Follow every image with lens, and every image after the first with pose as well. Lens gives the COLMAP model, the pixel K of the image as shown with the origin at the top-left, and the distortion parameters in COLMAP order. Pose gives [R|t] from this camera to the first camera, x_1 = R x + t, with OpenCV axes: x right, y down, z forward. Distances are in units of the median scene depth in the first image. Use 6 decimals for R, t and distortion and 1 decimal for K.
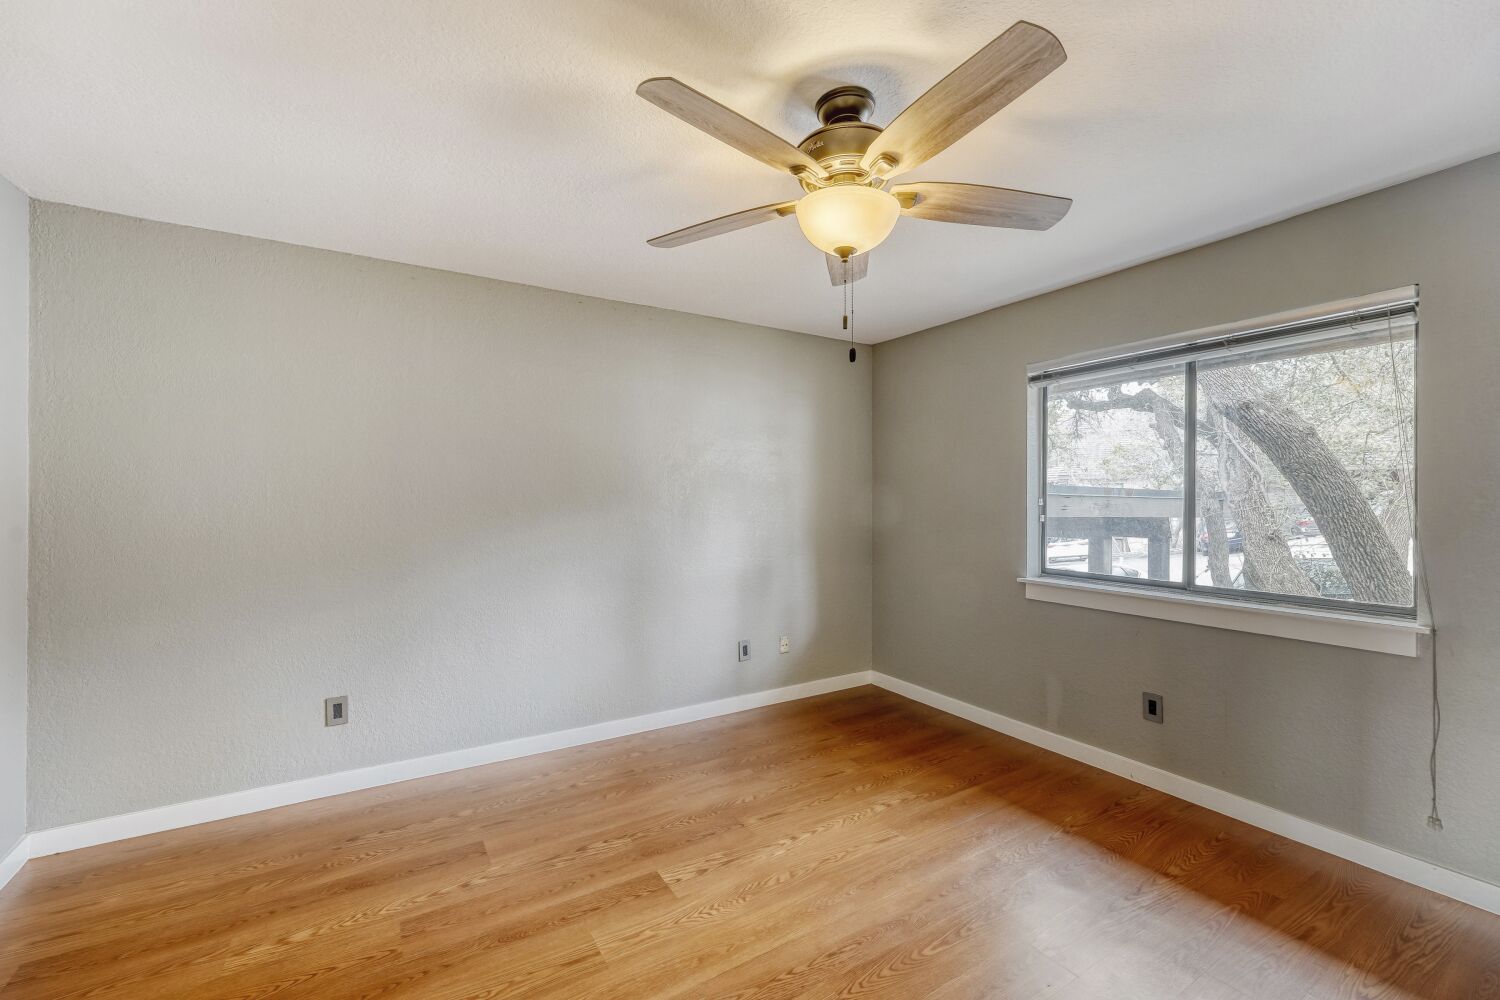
lens RADIAL K [[614.4, 0, 751.1], [0, 614.4, 505.3], [0, 0, 1]] dist [0.017868, 0.000498]
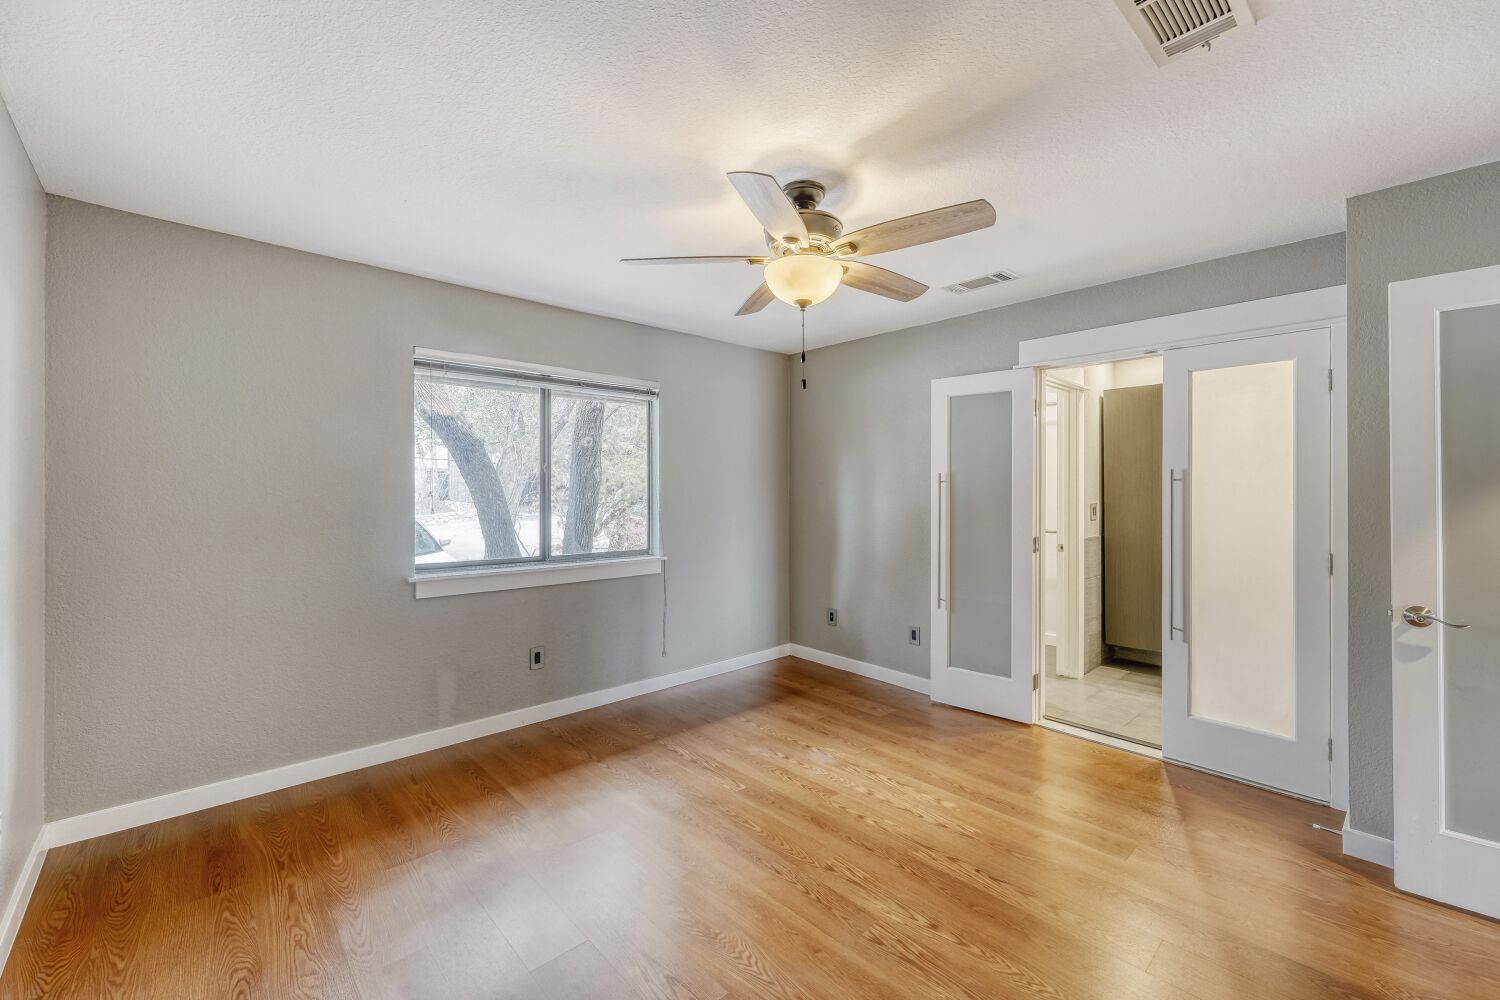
lens RADIAL K [[614.4, 0, 750.3], [0, 614.4, 491.9], [0, 0, 1]] dist [0.017868, 0.000498]
pose [[-0.183622, 0.001156, 0.982996, -0.774885], [0.005270, 0.999986, -0.000192, -0.008870], [-0.982983, 0.005145, -0.183625, 0.947880]]
